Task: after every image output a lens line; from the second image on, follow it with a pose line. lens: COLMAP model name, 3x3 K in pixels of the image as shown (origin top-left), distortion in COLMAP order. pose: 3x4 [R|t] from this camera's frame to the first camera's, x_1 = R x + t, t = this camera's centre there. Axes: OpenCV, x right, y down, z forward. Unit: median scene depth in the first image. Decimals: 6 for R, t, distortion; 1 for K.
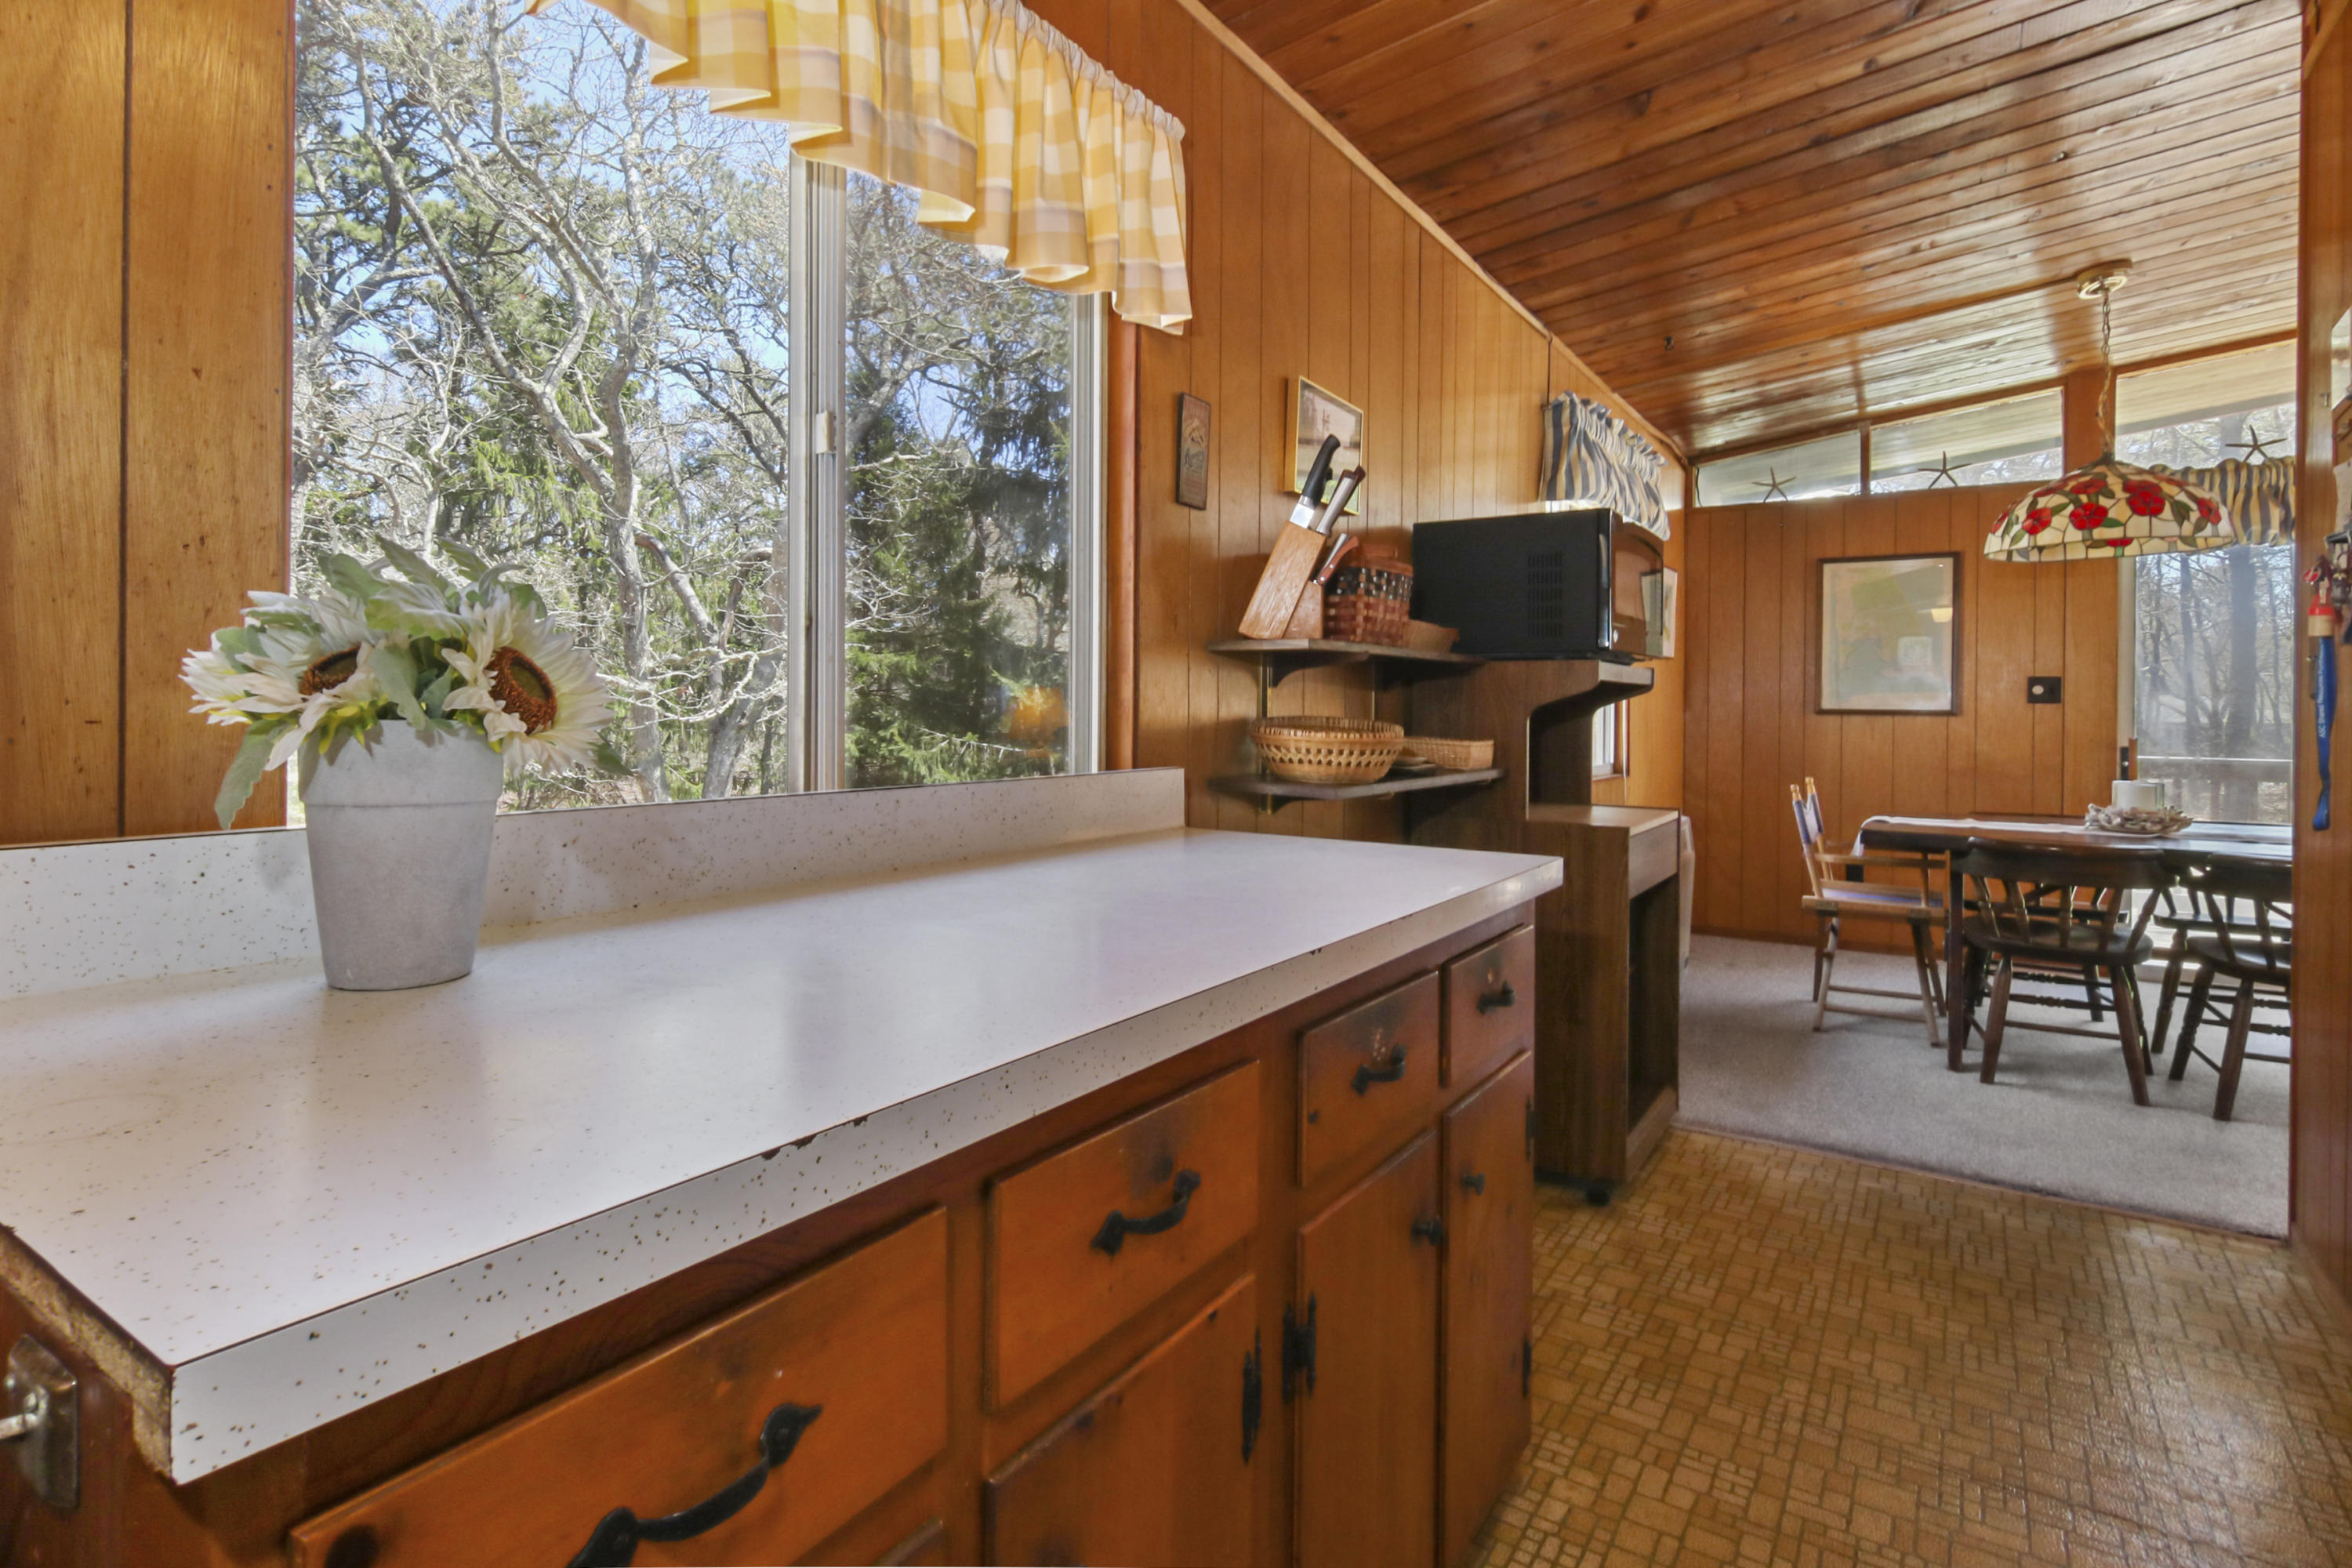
lens RADIAL K [[1170.9, 0, 1177.1], [0, 1170.9, 718.1], [0, 0, 1]] dist [0.004025, -0.005459]
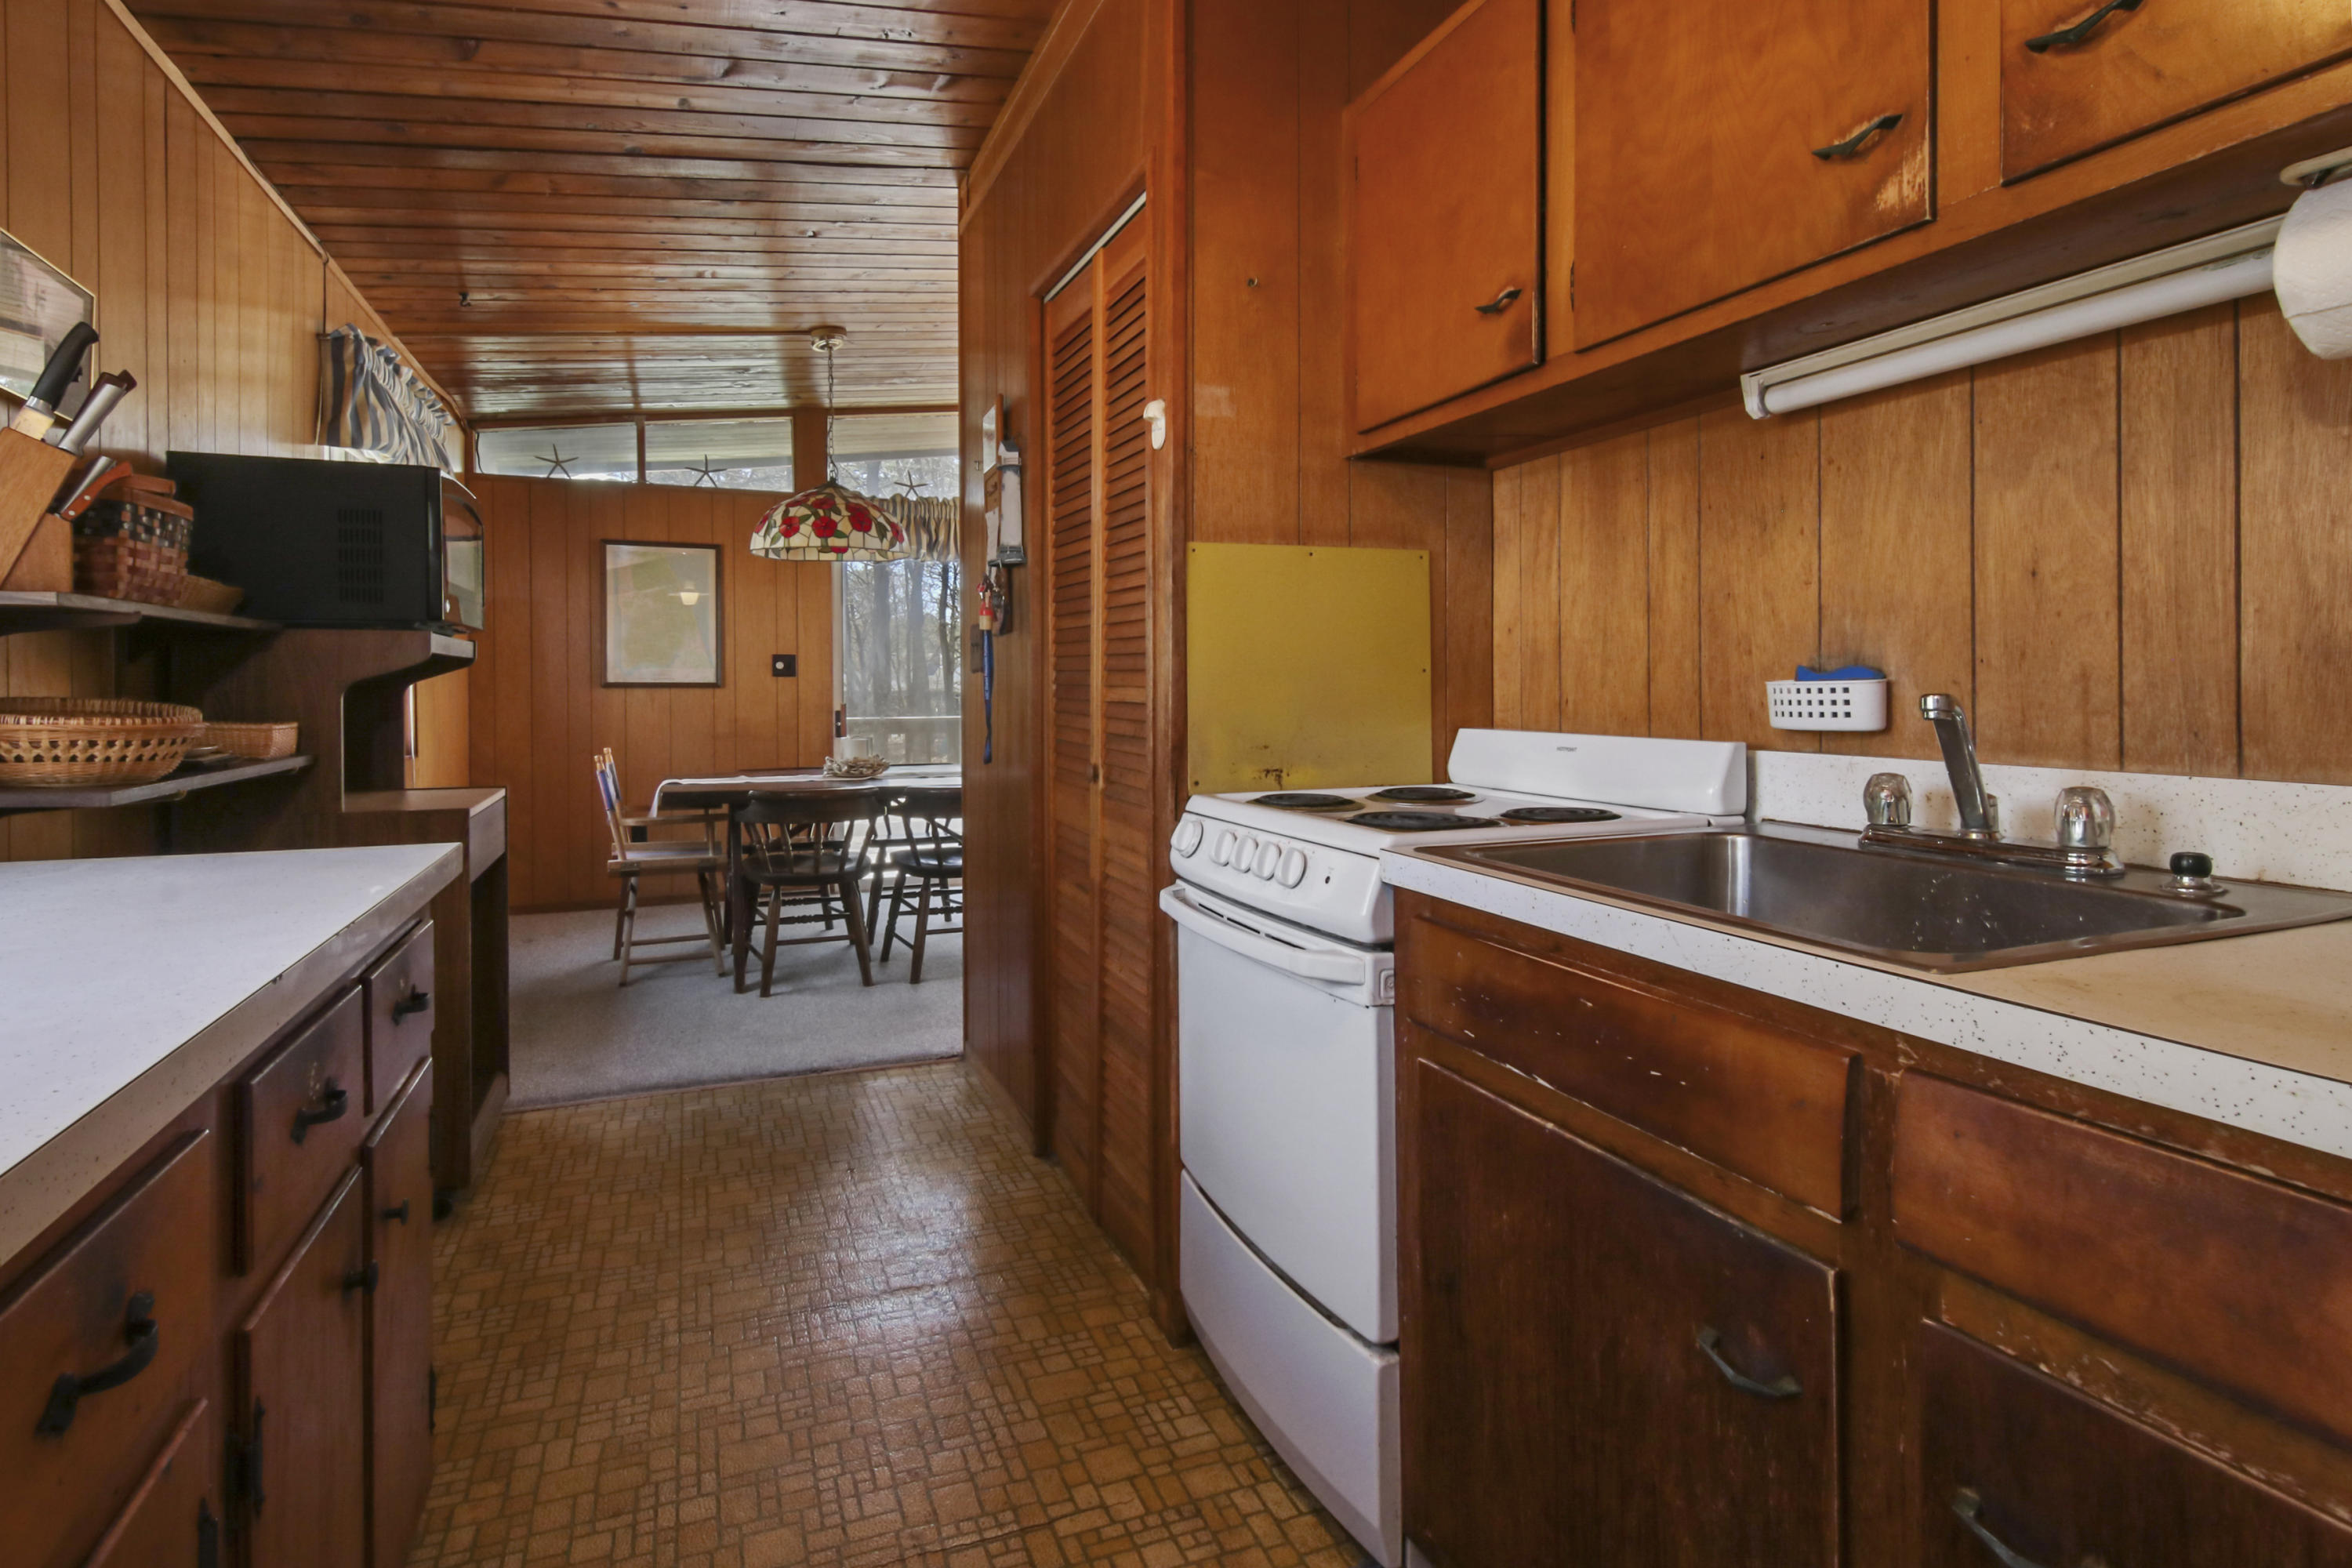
lens RADIAL K [[1202.9, 0, 1120.4], [0, 1202.9, 697.5], [0, 0, 1]] dist [0.003419, -0.008315]
pose [[0.565126, -0.017536, 0.824818, -0.108217], [0.014353, 0.999832, 0.011423, -0.000223], [-0.824880, 0.005383, 0.565282, 0.012857]]
